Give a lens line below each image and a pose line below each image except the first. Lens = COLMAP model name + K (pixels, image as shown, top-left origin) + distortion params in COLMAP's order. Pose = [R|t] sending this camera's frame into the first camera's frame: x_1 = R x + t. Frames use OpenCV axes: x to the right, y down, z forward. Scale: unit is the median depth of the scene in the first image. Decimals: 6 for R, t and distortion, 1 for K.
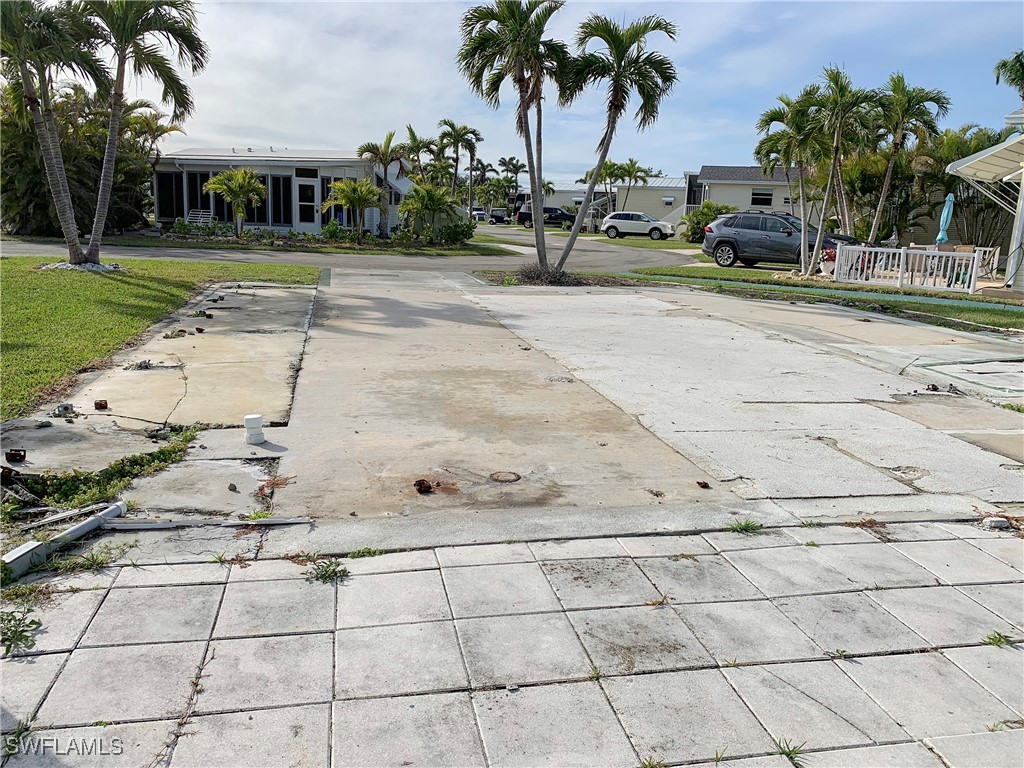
lens RADIAL K [[801.3, 0, 512.0], [0, 801.3, 384.0], [0, 0, 1]] dist [0.021085, -0.009875]
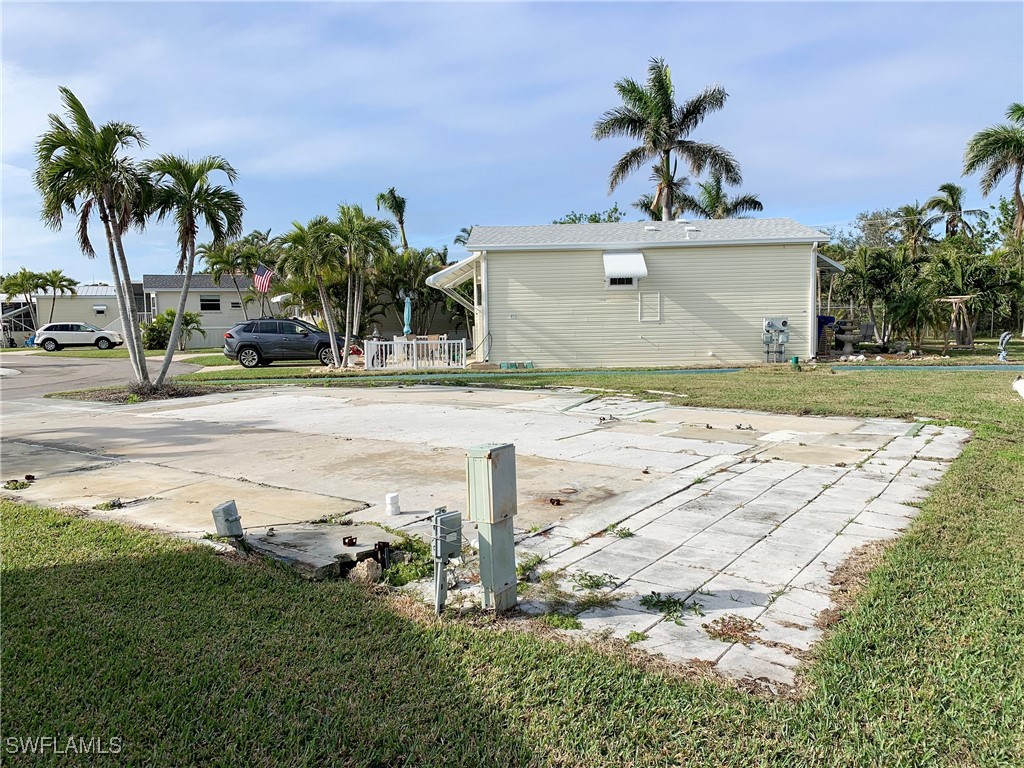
lens RADIAL K [[775.2, 0, 513.7], [0, 775.2, 366.9], [0, 0, 1]] dist [0.005700, 0.000981]
pose [[0.731958, -0.094543, 0.674759, -0.191778], [0.187240, 0.980109, -0.065785, -0.008689], [-0.655117, 0.174494, 0.735101, -0.023773]]
